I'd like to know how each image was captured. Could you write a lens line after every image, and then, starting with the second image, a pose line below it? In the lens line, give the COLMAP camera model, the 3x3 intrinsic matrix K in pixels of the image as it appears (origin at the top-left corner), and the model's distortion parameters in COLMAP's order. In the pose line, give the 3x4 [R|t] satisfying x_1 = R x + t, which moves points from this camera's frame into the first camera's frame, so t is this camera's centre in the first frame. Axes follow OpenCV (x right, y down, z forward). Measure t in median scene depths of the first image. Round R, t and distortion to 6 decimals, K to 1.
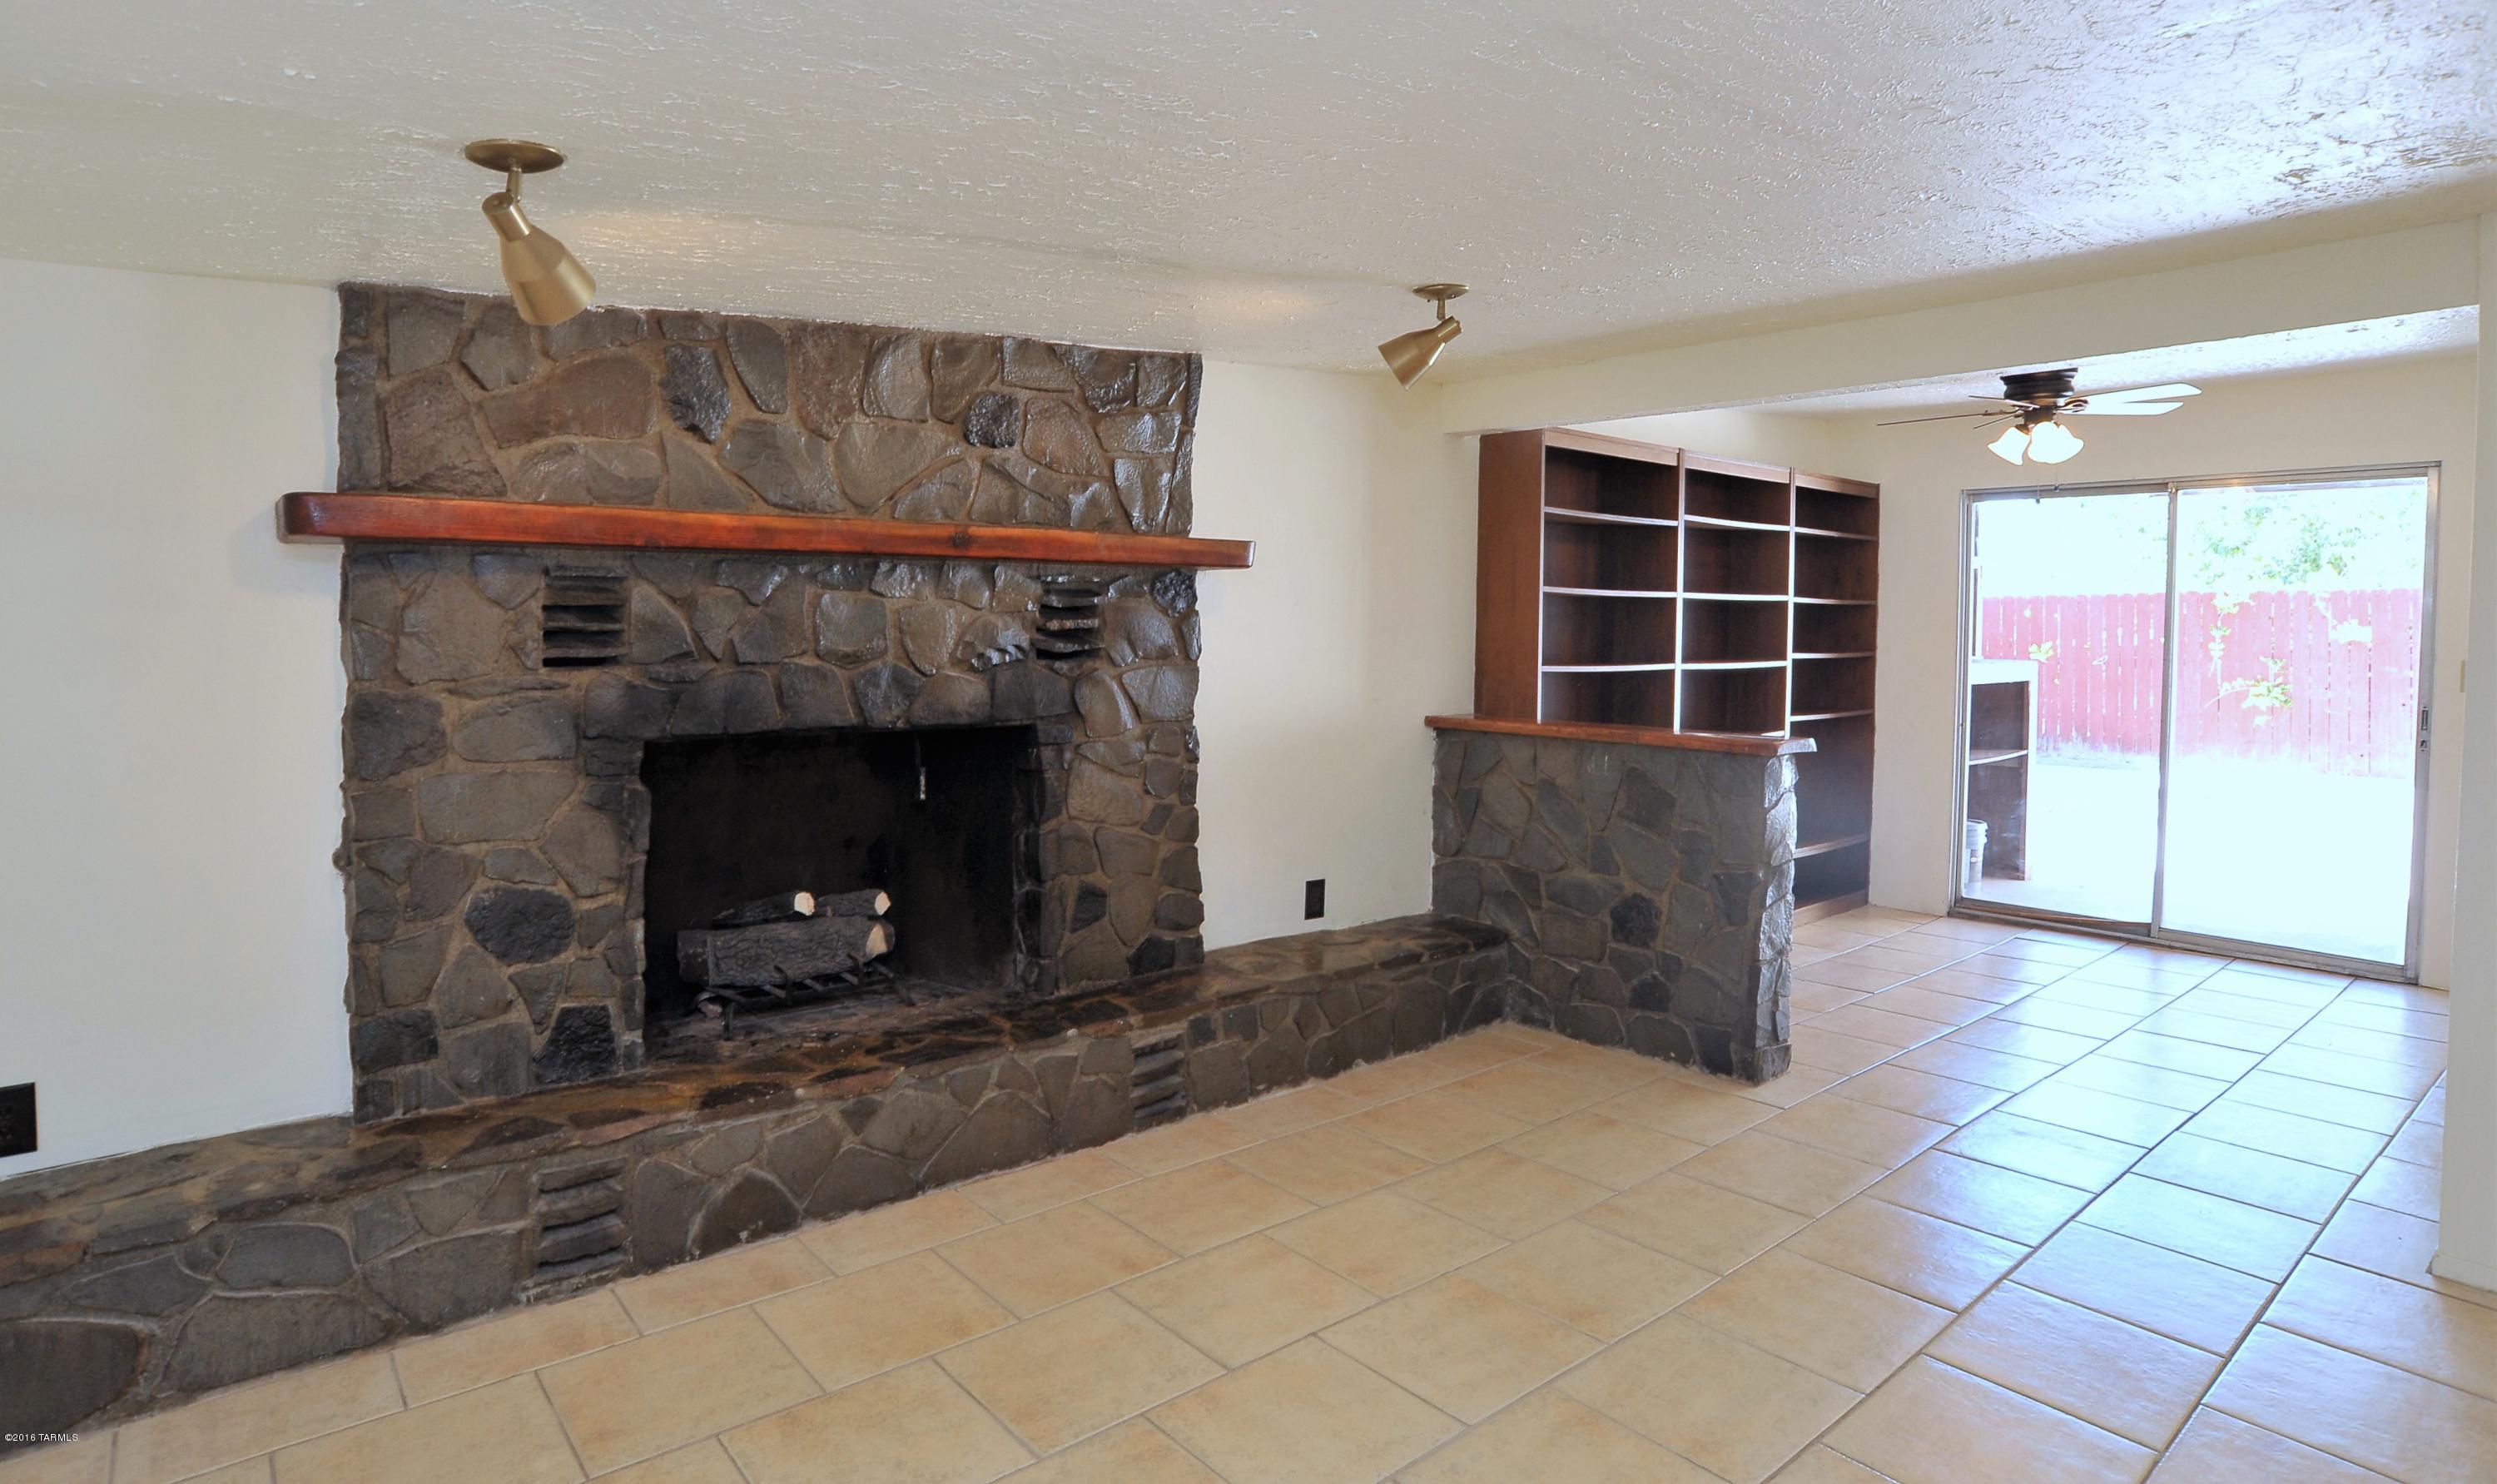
lens RADIAL K [[1293.5, 0, 1262.4], [0, 1293.5, 734.4], [0, 0, 1]] dist [-0.033730, 0.010740]
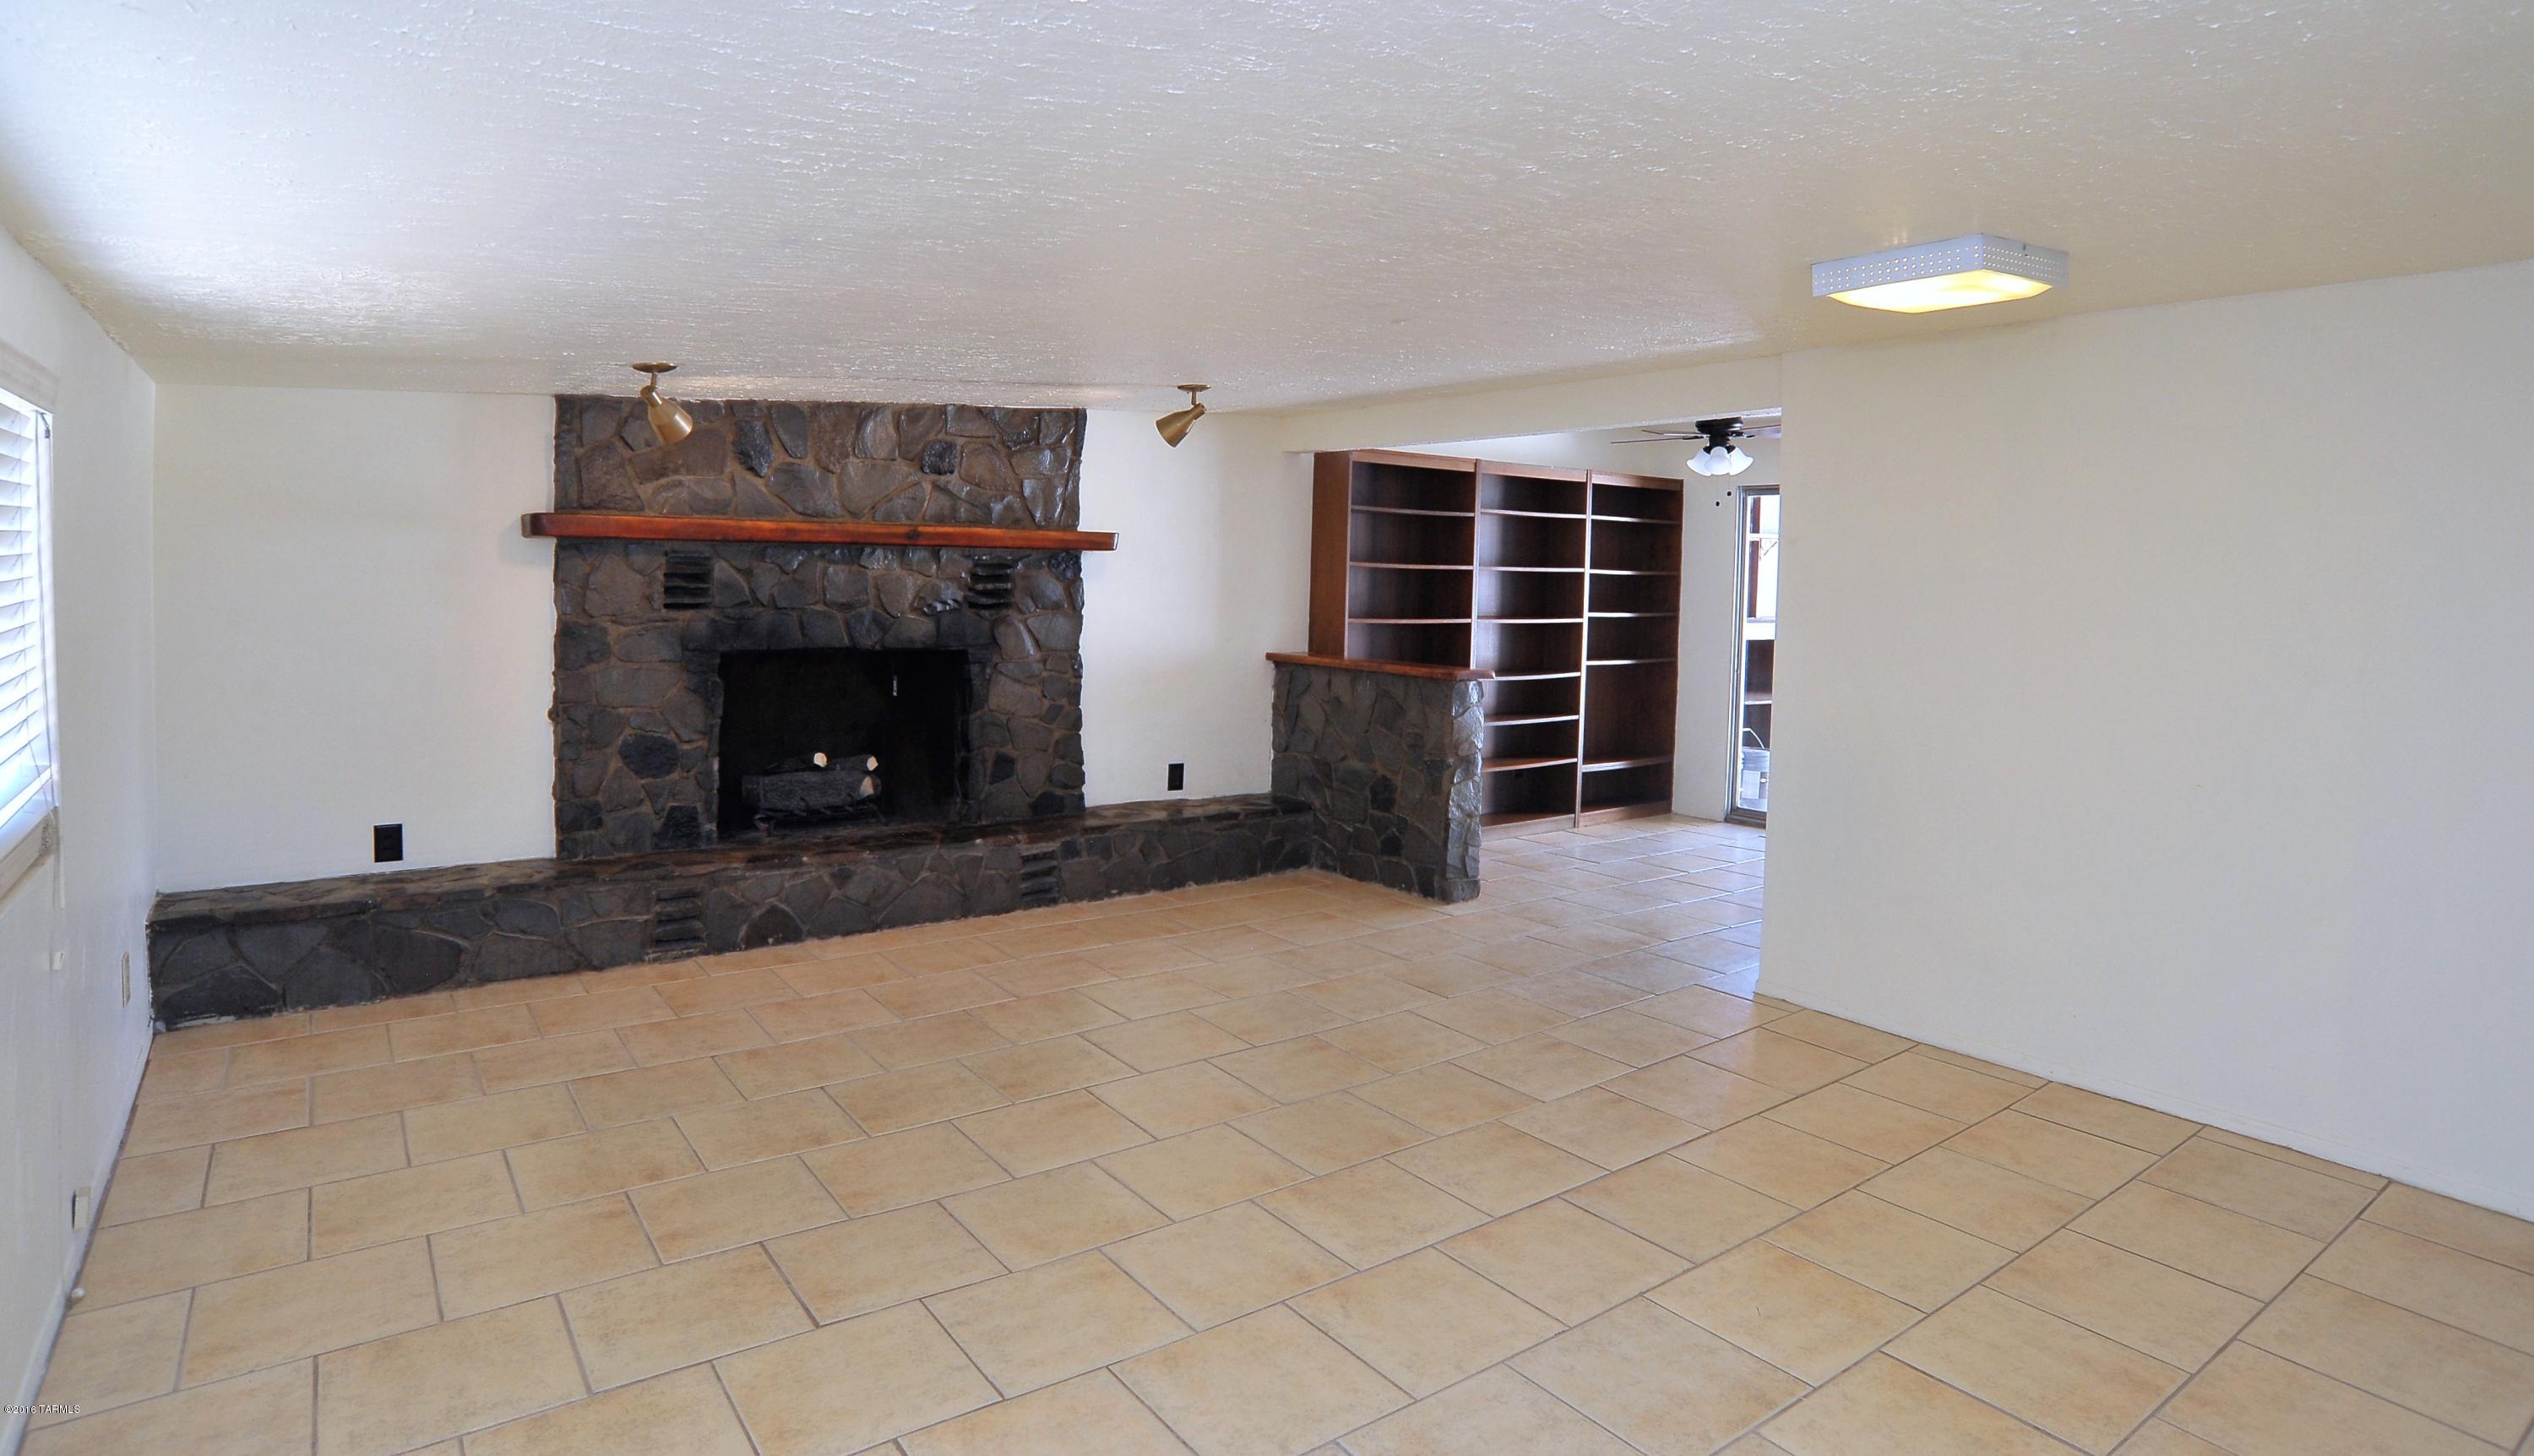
lens RADIAL K [[1290.9, 0, 1267.3], [0, 1290.9, 703.4], [0, 0, 1]] dist [-0.022297, -0.001677]
pose [[0.997460, 0.021277, -0.067972, 0.301565], [-0.020284, 0.999678, 0.015266, 0.026149], [0.068275, -0.013848, 0.997570, -0.547833]]
